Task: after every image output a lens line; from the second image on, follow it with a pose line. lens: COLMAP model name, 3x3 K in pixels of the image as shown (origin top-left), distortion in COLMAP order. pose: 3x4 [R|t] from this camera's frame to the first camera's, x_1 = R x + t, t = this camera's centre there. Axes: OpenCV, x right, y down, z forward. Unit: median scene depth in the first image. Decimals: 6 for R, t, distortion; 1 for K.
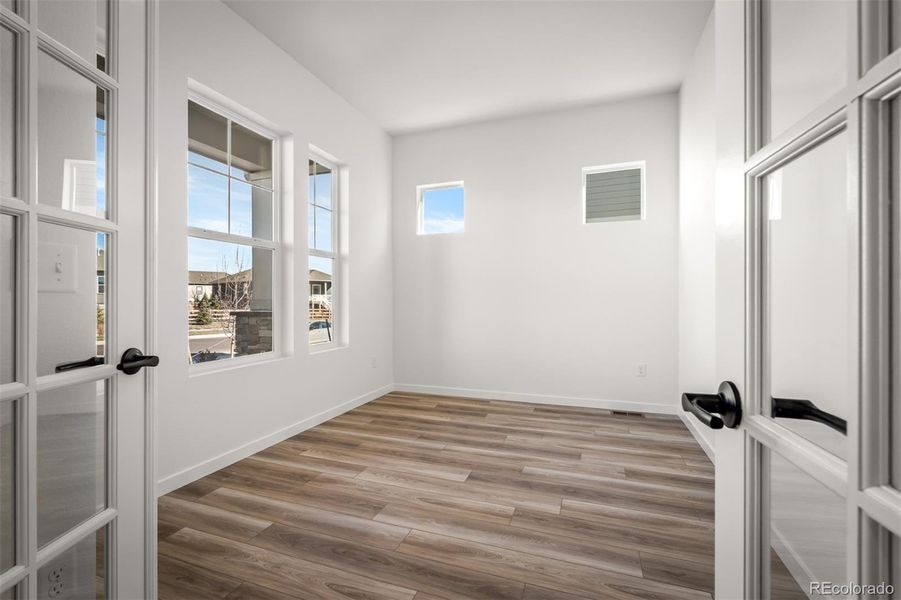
lens RADIAL K [[407.9, 0, 443.9], [0, 407.9, 299.4], [0, 0, 1]] dist [-0.000942, 0.000100]
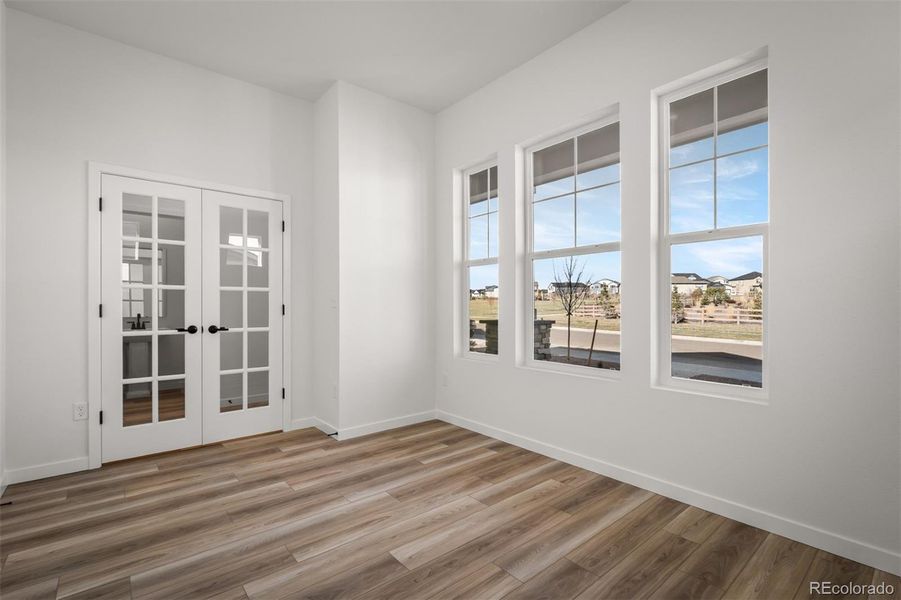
lens RADIAL K [[407.9, 0, 443.9], [0, 407.9, 299.4], [0, 0, 1]] dist [-0.000942, 0.000100]
pose [[-0.503144, -0.011270, -0.864129, 0.624955], [-0.000971, 0.999922, -0.012475, -0.011285], [0.864202, -0.005438, -0.503115, 1.400121]]
